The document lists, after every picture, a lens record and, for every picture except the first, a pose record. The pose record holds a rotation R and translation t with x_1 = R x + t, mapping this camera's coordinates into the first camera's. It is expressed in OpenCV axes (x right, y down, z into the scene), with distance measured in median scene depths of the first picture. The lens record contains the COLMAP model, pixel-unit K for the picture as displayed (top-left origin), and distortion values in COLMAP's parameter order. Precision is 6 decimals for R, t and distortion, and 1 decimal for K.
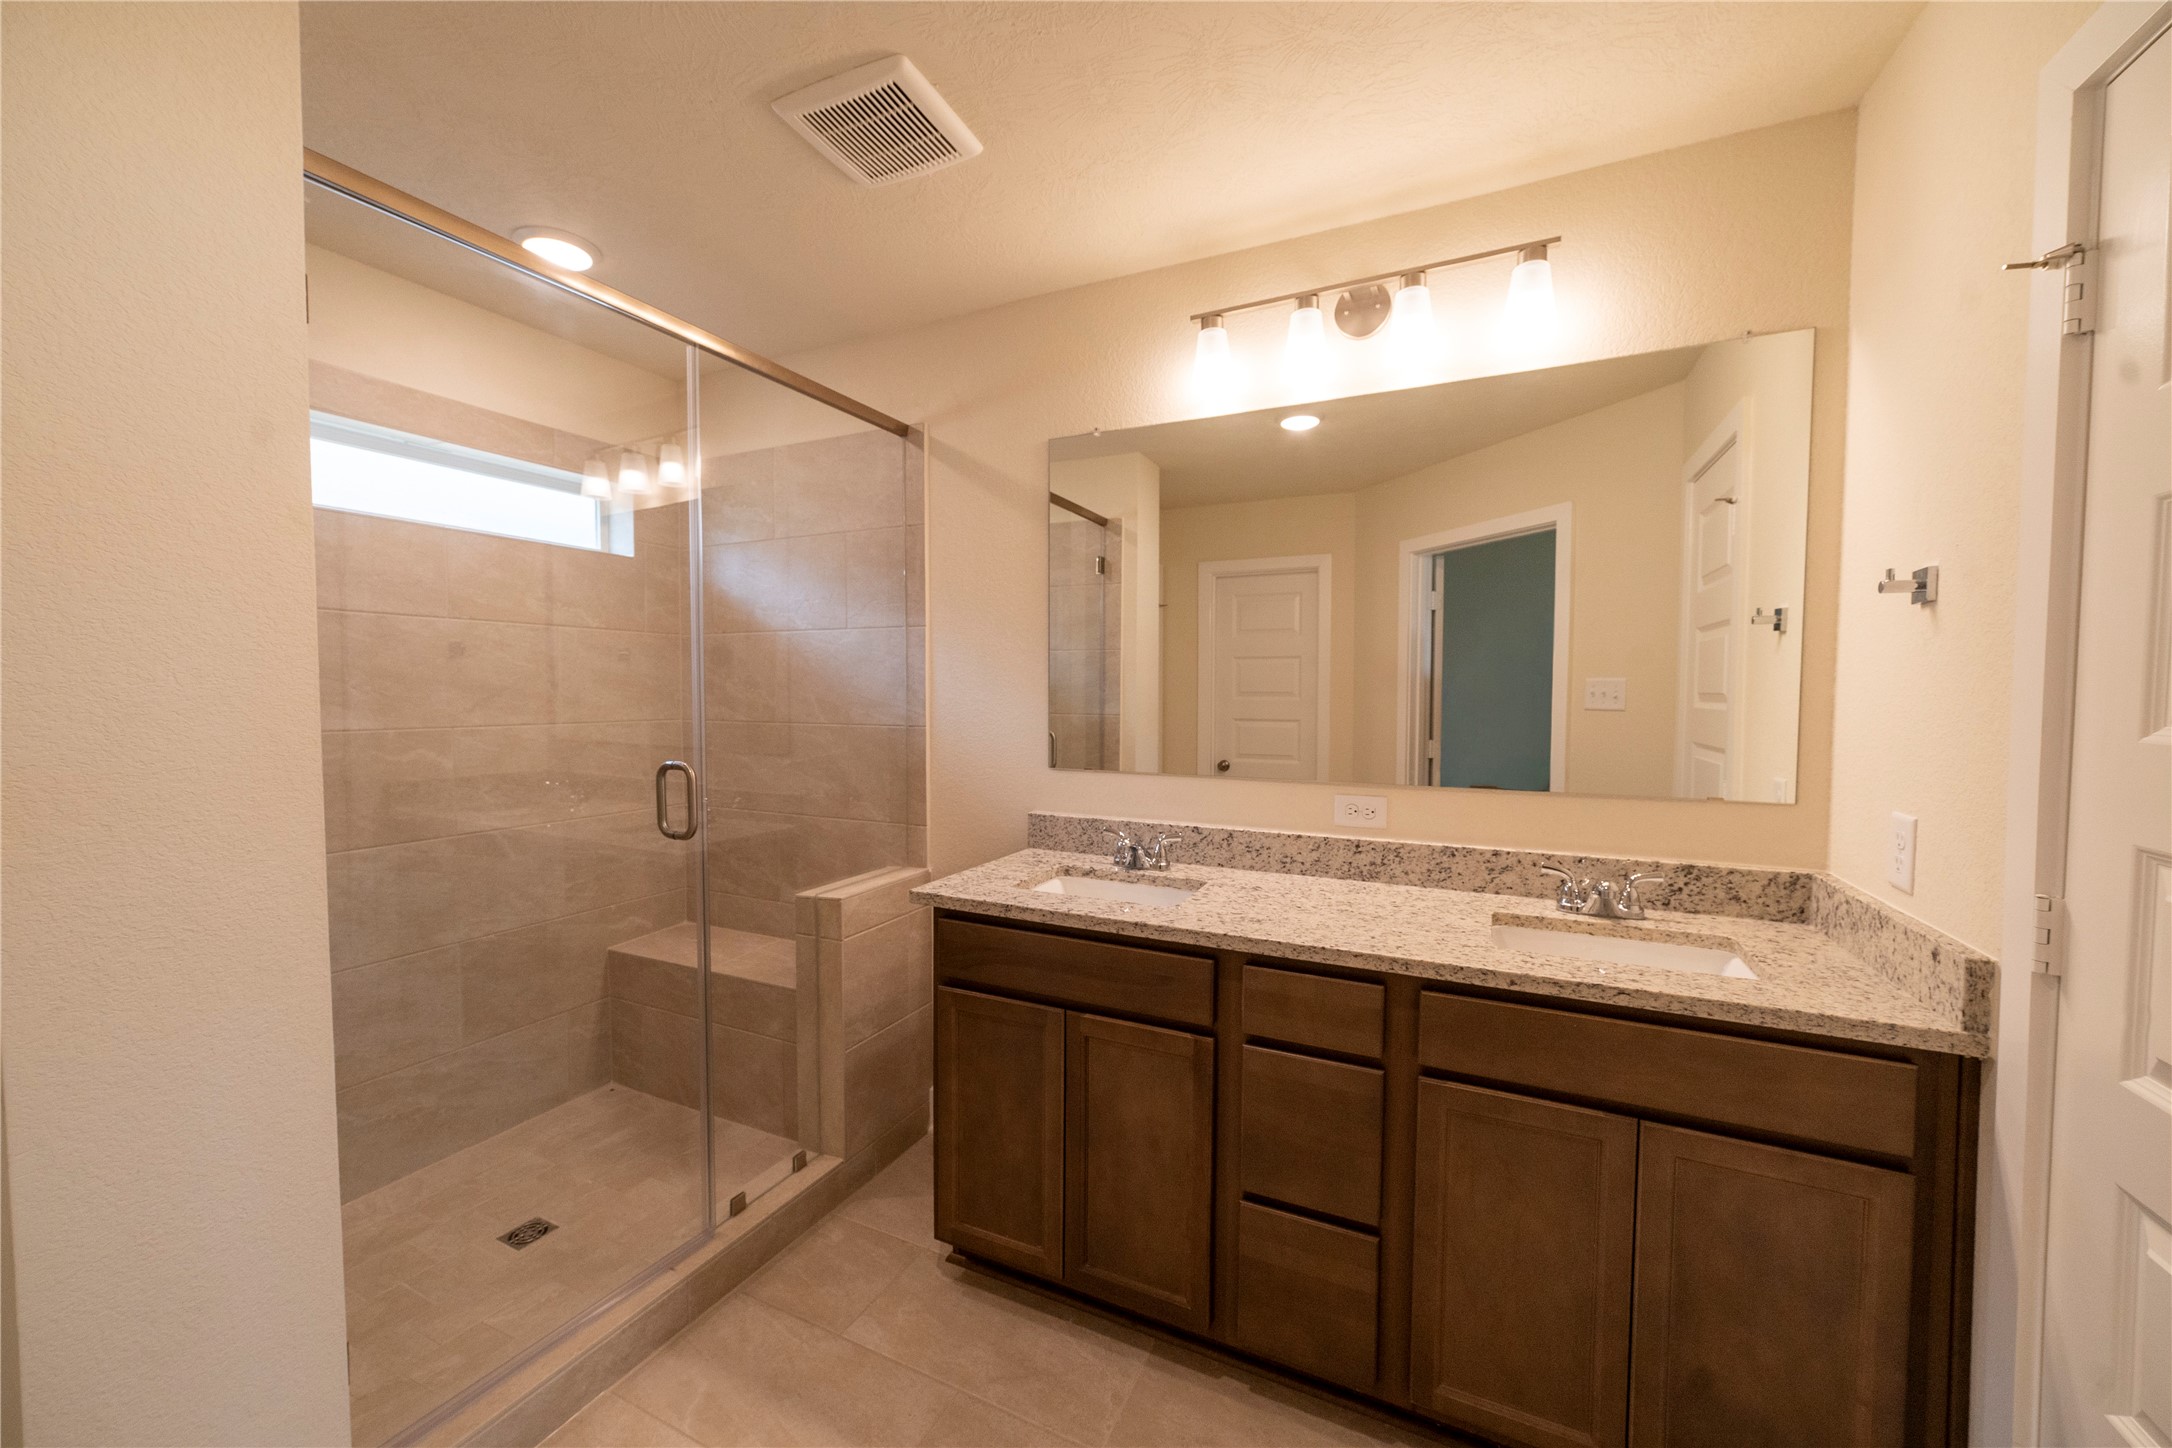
lens RADIAL K [[830.2, 0, 1077.9], [0, 830.2, 724.8], [0, 0, 1]] dist [-0.006249, 0.004774]
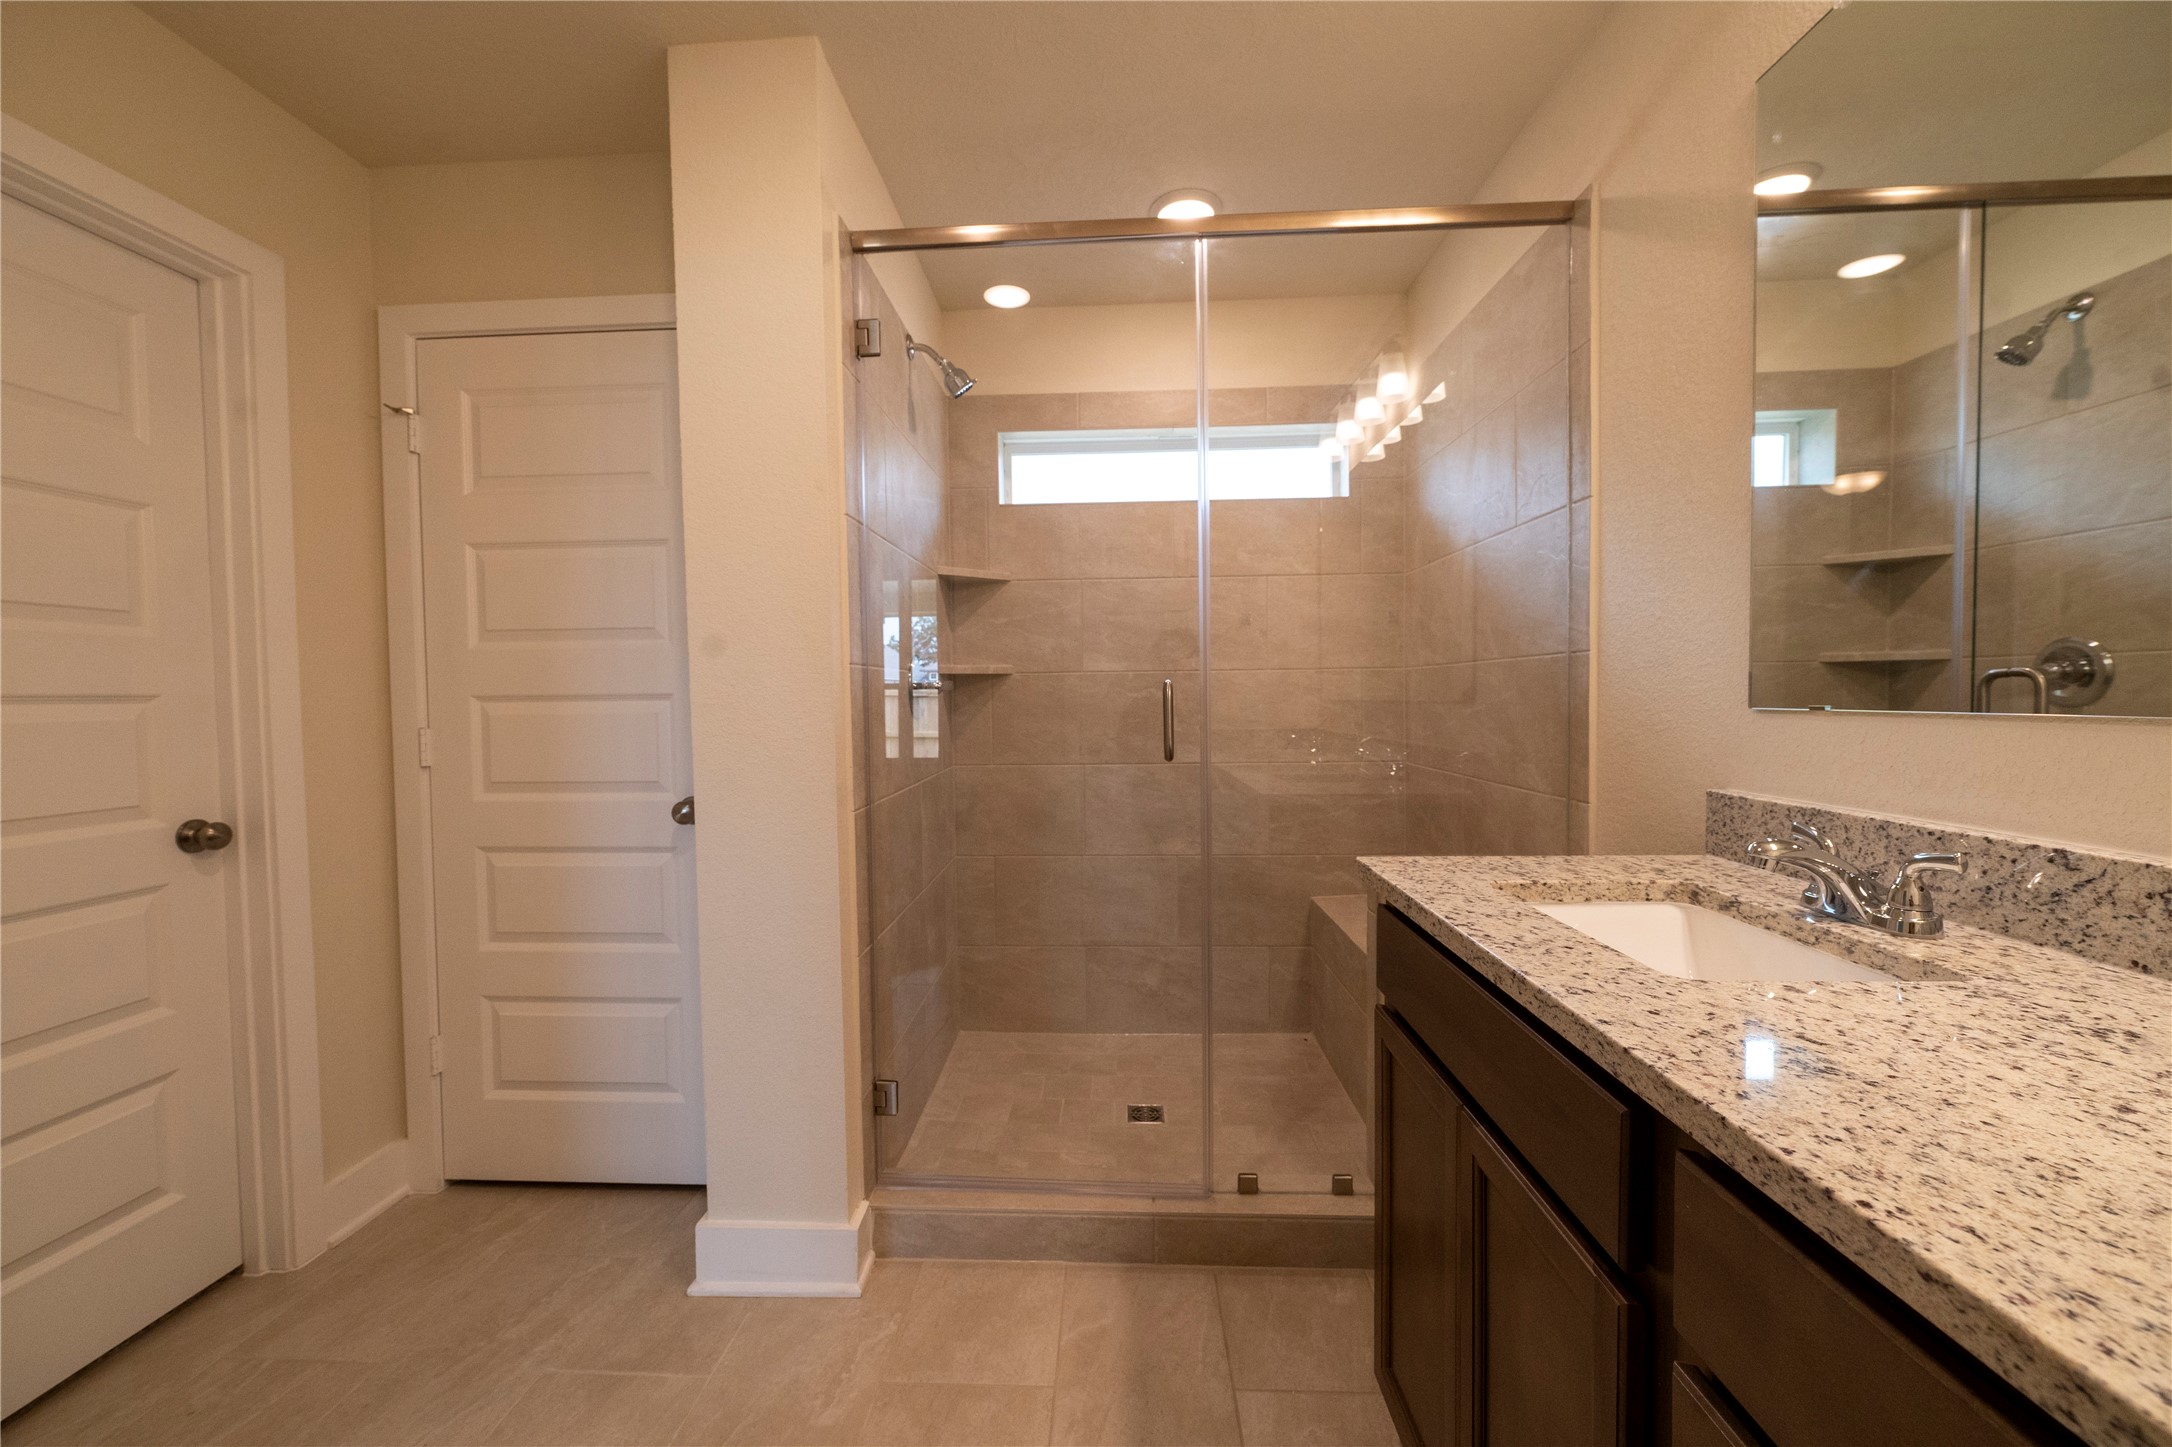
lens RADIAL K [[846.4, 0, 1069.6], [0, 846.4, 723.2], [0, 0, 1]] dist [-0.013930, 0.005494]
pose [[0.387991, 0.021361, -0.921416, 0.344977], [-0.024591, 0.999615, 0.012819, 0.077209], [0.921335, 0.017685, 0.388367, 0.469339]]
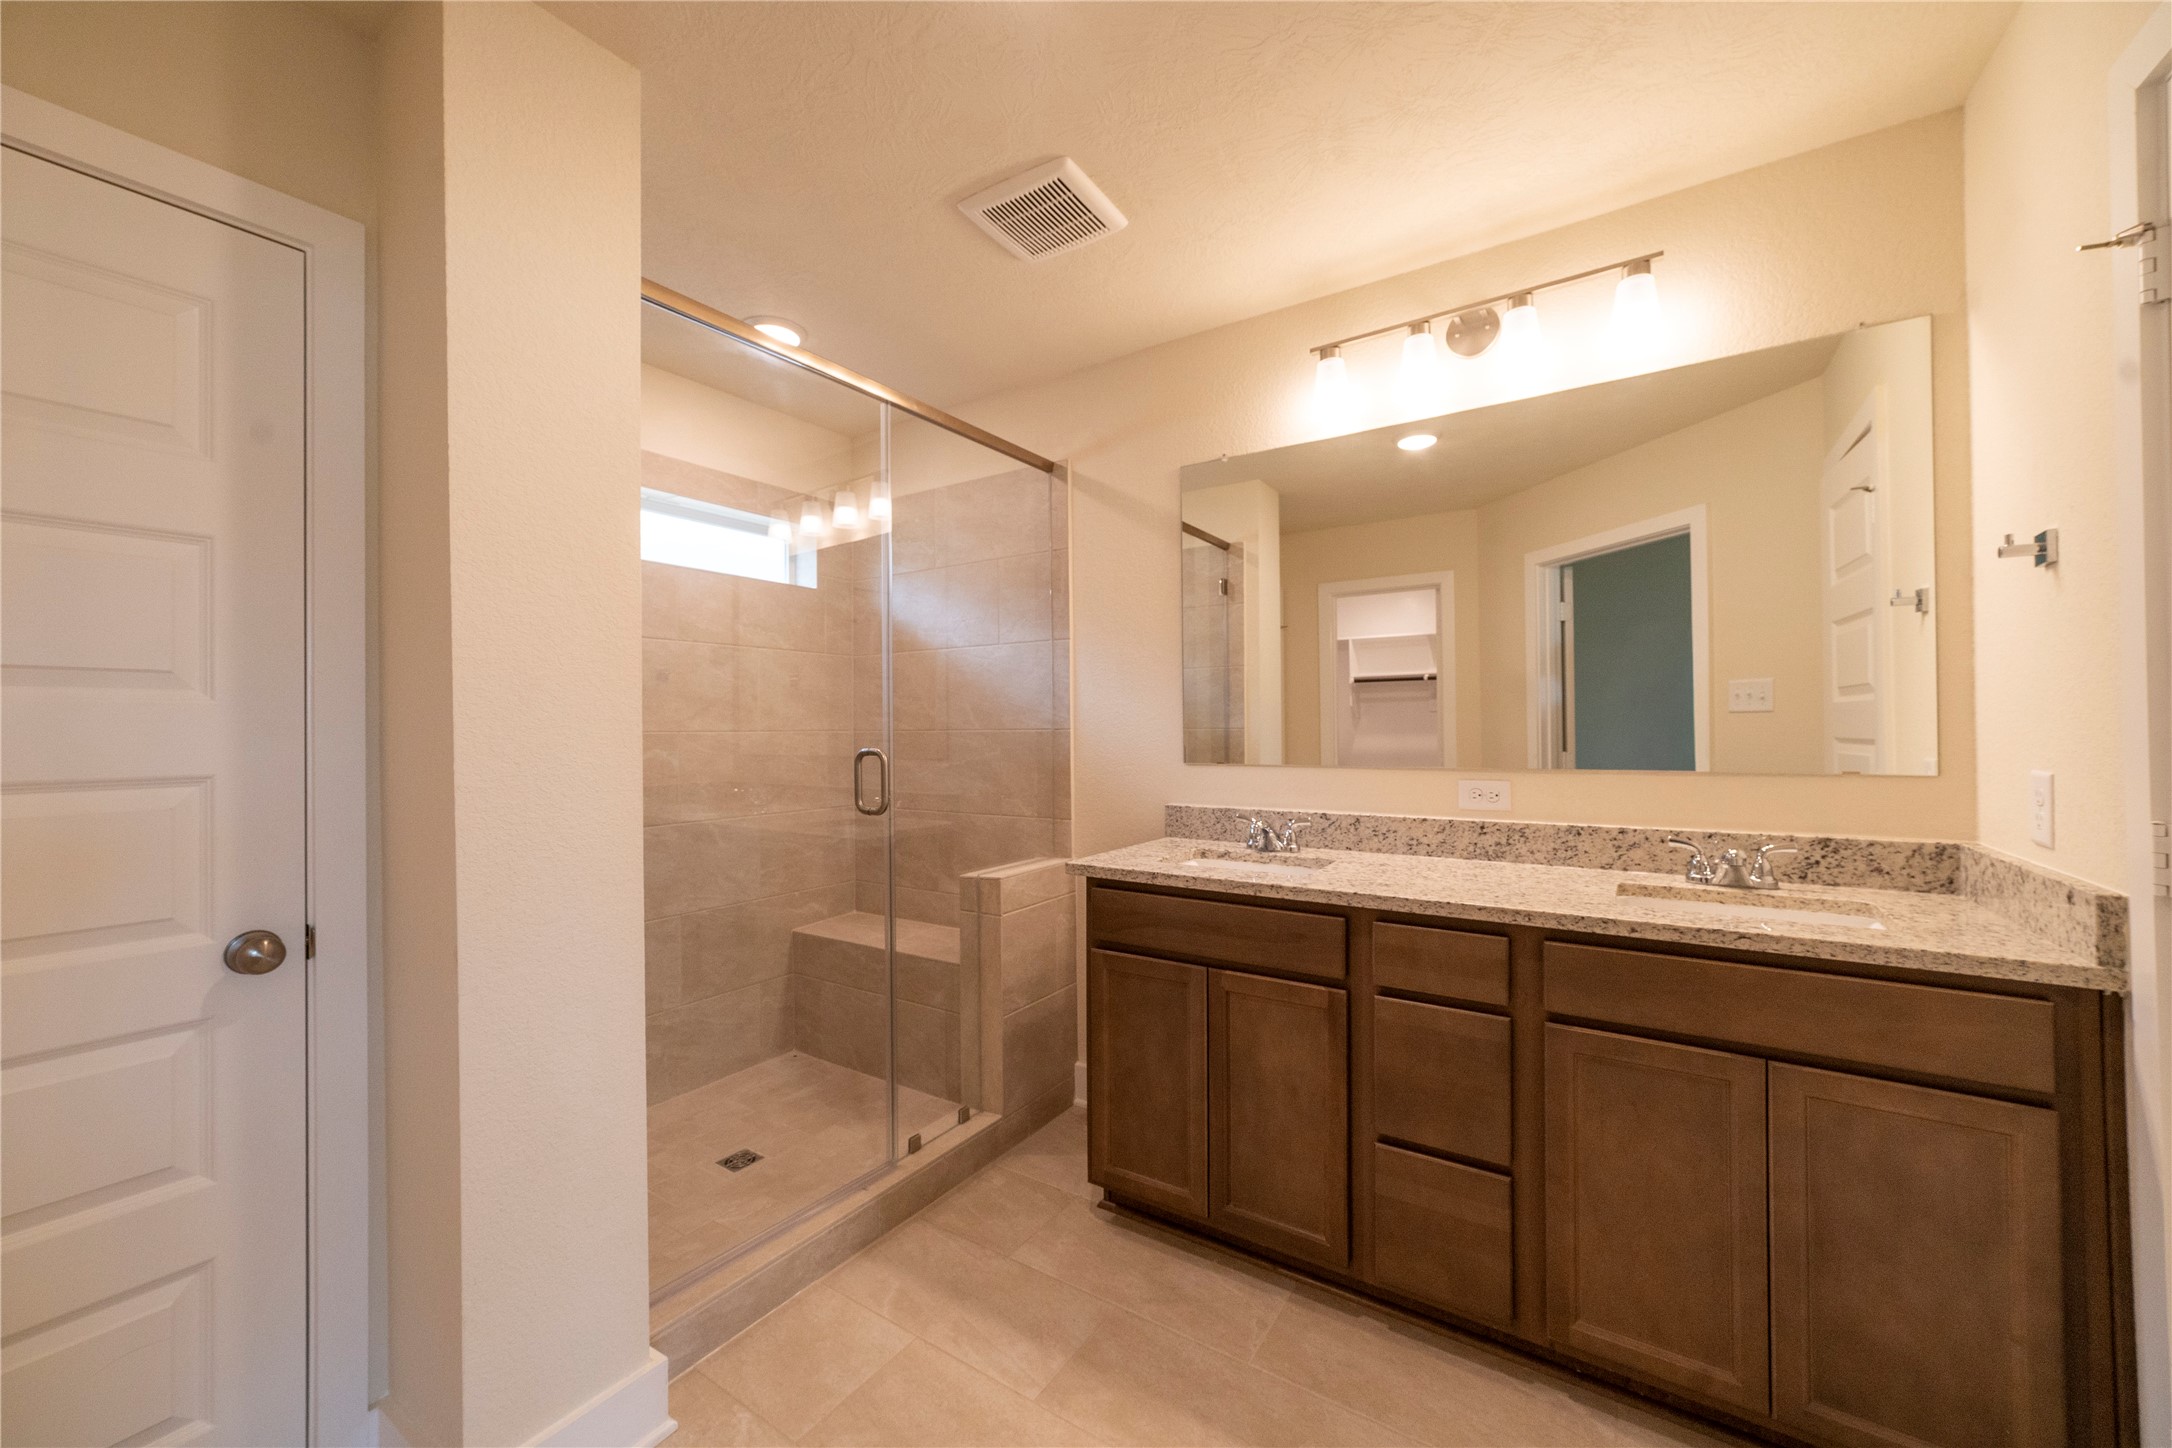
lens RADIAL K [[829.4, 0, 1078.2], [0, 829.4, 723.3], [0, 0, 1]] dist [-0.002435, 0.002475]
pose [[0.990577, -0.012300, -0.136402, -0.027214], [0.005678, 0.998791, -0.048826, 0.061698], [0.136838, 0.047591, 0.989450, -0.120422]]
